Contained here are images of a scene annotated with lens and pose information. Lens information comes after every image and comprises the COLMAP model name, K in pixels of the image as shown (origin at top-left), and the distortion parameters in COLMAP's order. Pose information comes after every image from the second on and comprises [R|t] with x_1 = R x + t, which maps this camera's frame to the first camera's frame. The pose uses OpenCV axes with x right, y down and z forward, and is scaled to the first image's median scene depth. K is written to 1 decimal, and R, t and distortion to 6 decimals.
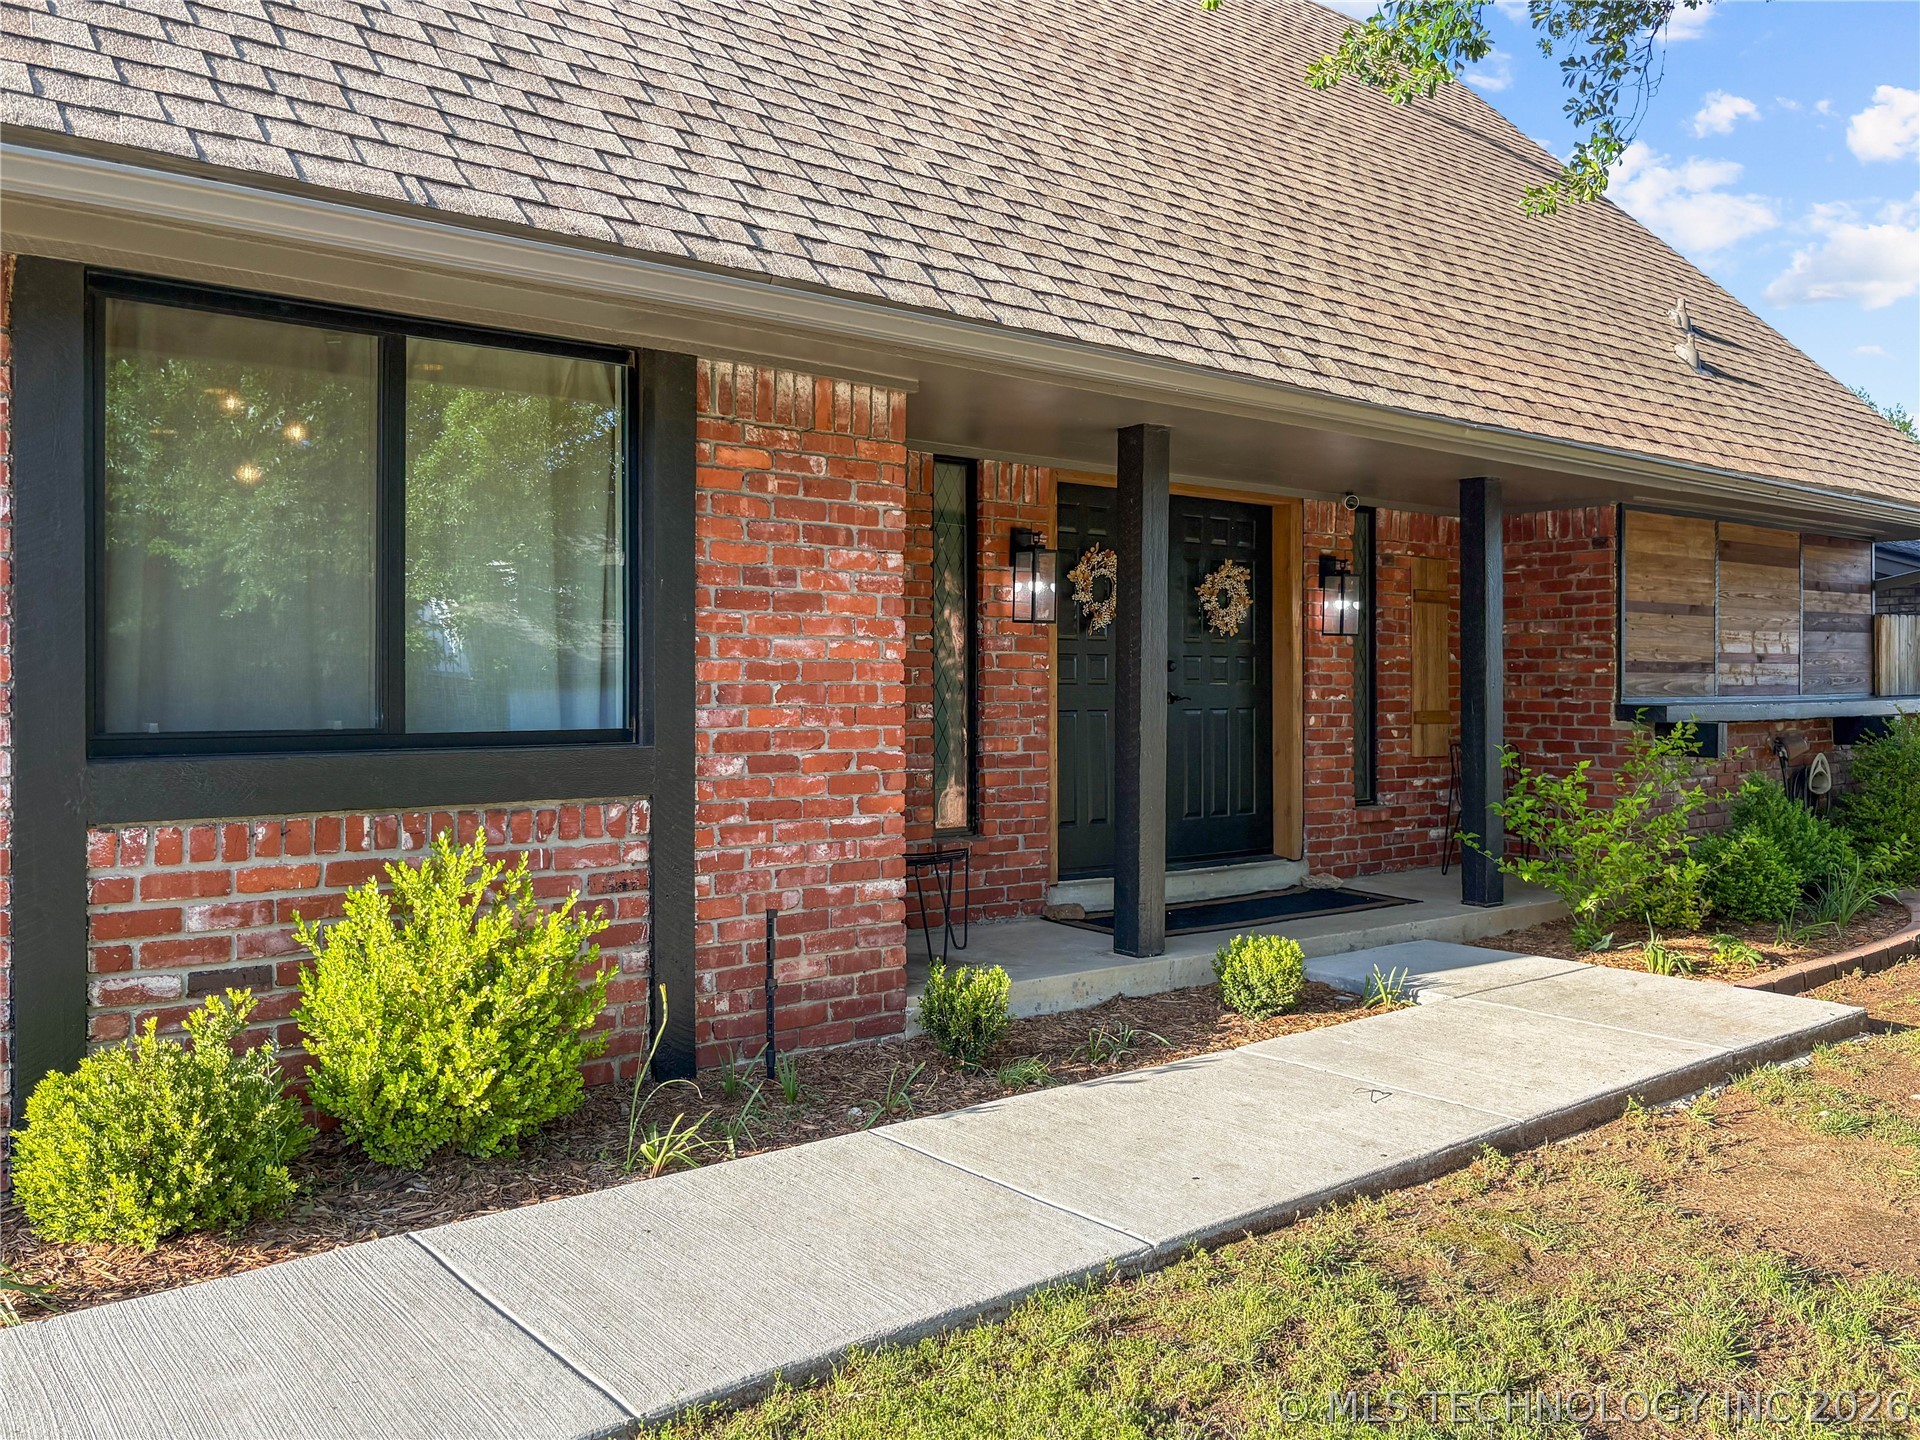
lens RADIAL K [[1506.6, 0, 962.0], [0, 1506.6, 697.3], [0, 0, 1]] dist [0.076533, -0.202866]
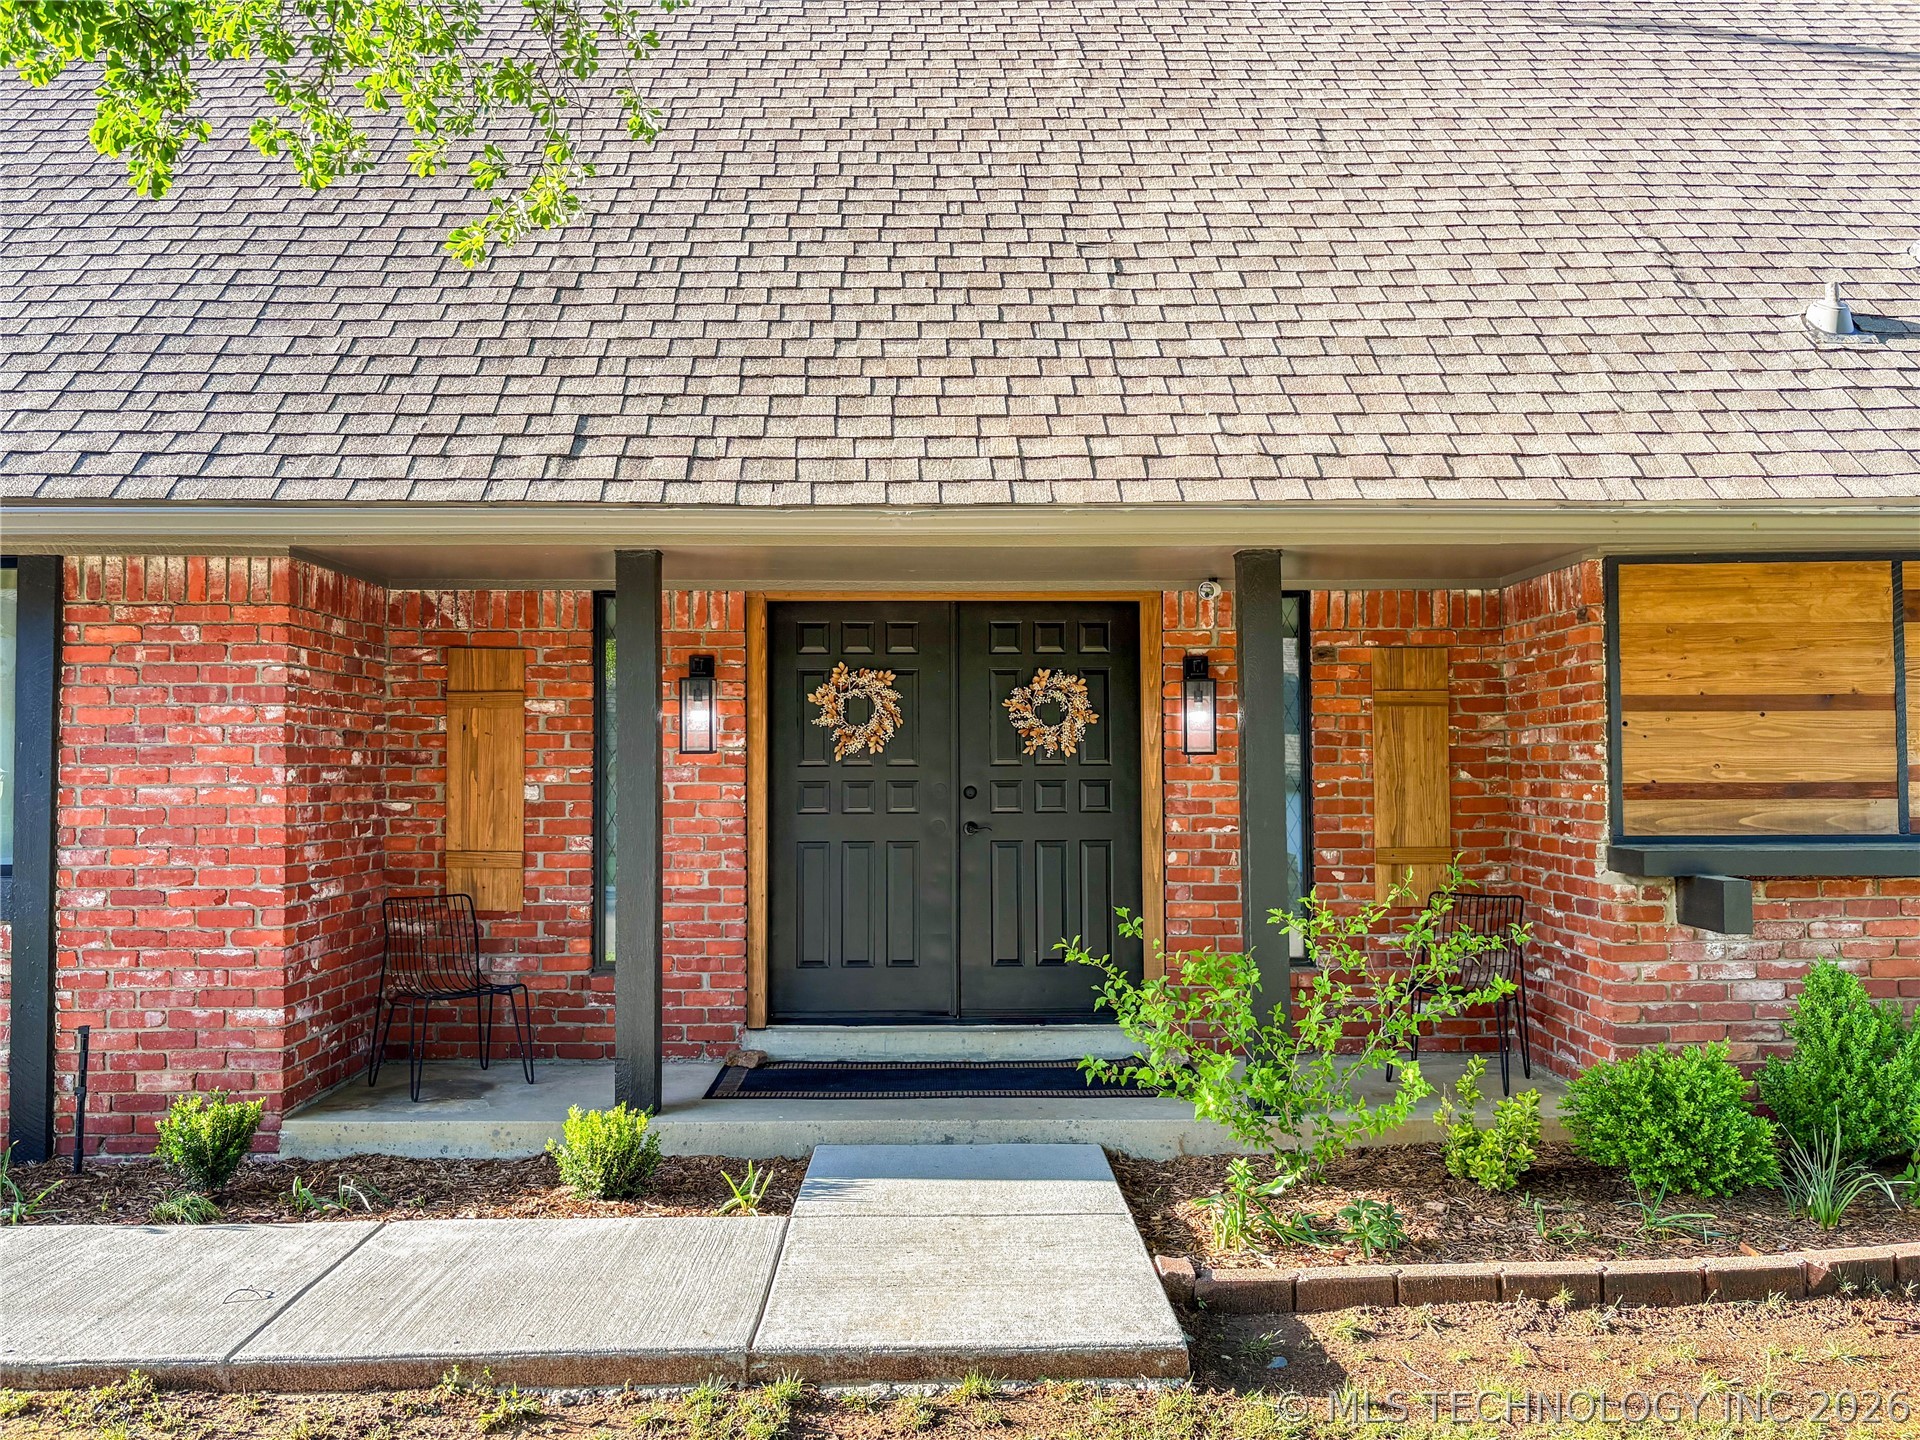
lens RADIAL K [[1498.2, 0, 960.0], [0, 1498.2, 720.0], [0, 0, 1]] dist [0.008275, 0.001075]
pose [[0.794419, -0.026205, -0.606804, 1.012818], [0.000772, 0.999112, -0.042137, -0.039950], [0.607370, 0.033006, 0.793733, 0.447736]]
